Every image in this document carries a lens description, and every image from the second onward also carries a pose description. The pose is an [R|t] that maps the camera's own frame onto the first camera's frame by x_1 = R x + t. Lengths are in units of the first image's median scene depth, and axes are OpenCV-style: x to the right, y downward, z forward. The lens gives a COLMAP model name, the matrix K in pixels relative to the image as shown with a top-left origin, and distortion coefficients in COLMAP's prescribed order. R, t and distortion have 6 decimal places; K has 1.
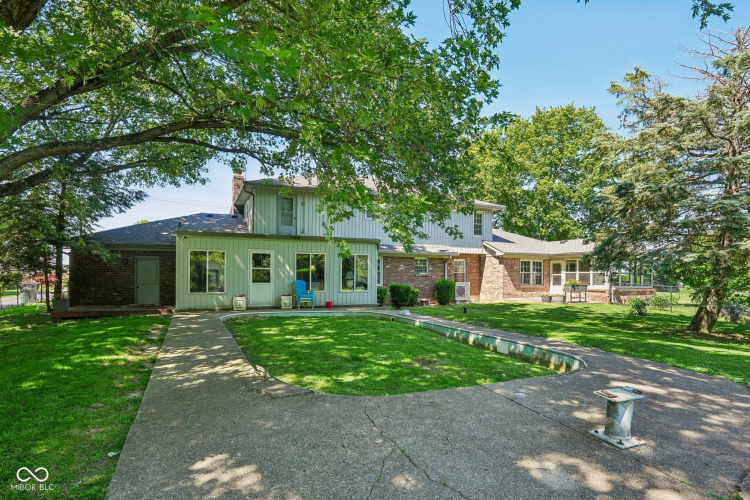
lens RADIAL K [[395.9, 0, 375.6], [0, 395.9, 277.2], [0, 0, 1]] dist [0.000381, 0.000293]
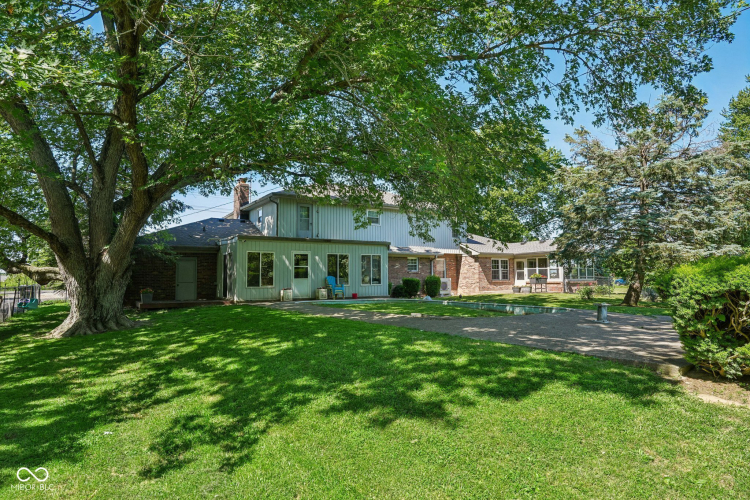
lens RADIAL K [[425.6, 0, 375.0], [0, 425.6, 250.0], [0, 0, 1]] dist [-0.001212, -0.000148]
pose [[0.988727, -0.005634, 0.149624, -0.196358], [0.016455, 0.997327, -0.071184, 0.018089], [-0.148823, 0.072844, 0.986177, -0.239569]]
